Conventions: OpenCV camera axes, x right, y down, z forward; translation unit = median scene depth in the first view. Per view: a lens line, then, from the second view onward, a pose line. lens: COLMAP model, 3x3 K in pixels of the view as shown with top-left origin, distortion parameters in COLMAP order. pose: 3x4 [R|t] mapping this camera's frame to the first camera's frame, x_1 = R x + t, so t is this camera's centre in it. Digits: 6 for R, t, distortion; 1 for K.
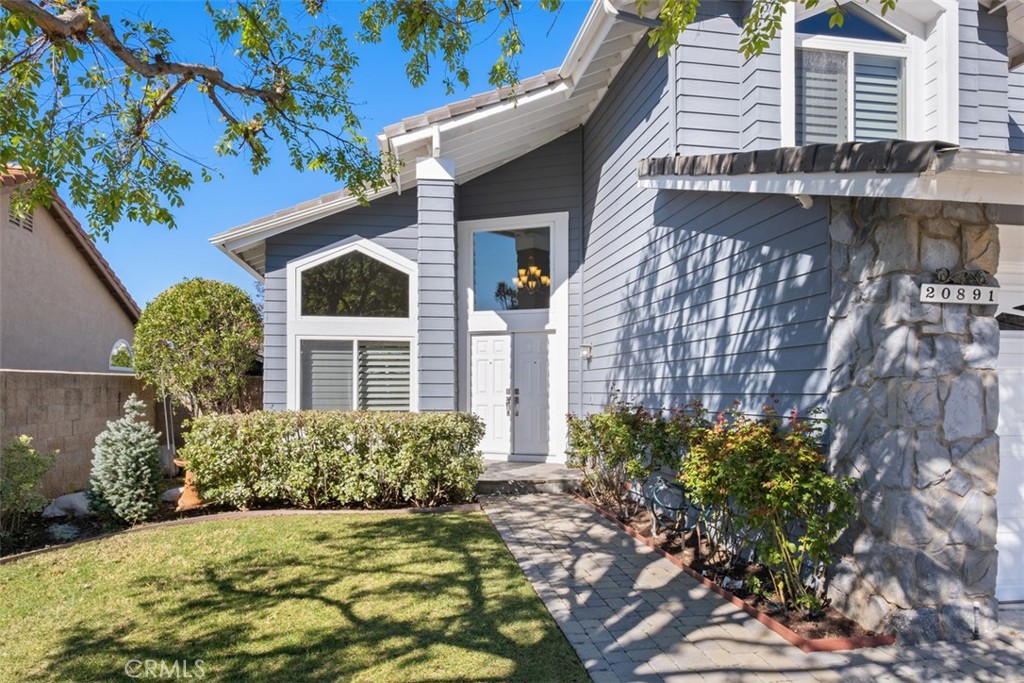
lens RADIAL K [[683.7, 0, 511.4], [0, 683.7, 344.3], [0, 0, 1]] dist [0.012565, 0.001009]
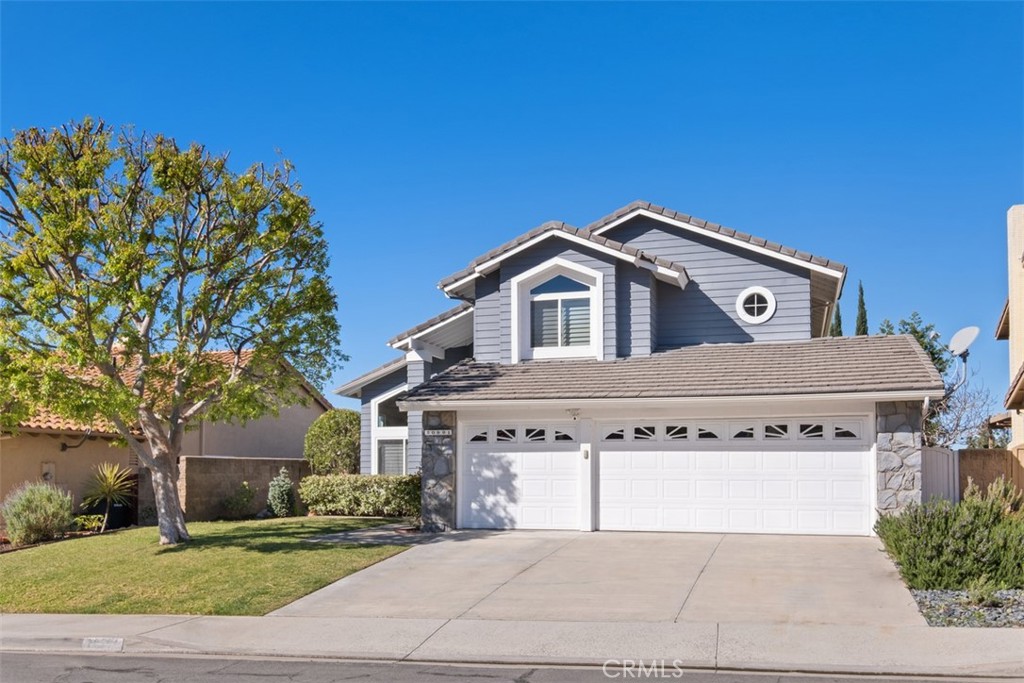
lens RADIAL K [[882.3, 0, 512.9], [0, 882.3, 341.4], [0, 0, 1]] dist [0.000273, 0.000004]
pose [[0.908922, -0.068022, -0.411381, 1.506121], [0.032490, 0.995158, -0.092766, -0.054664], [0.415699, 0.070951, 0.906731, -1.539188]]
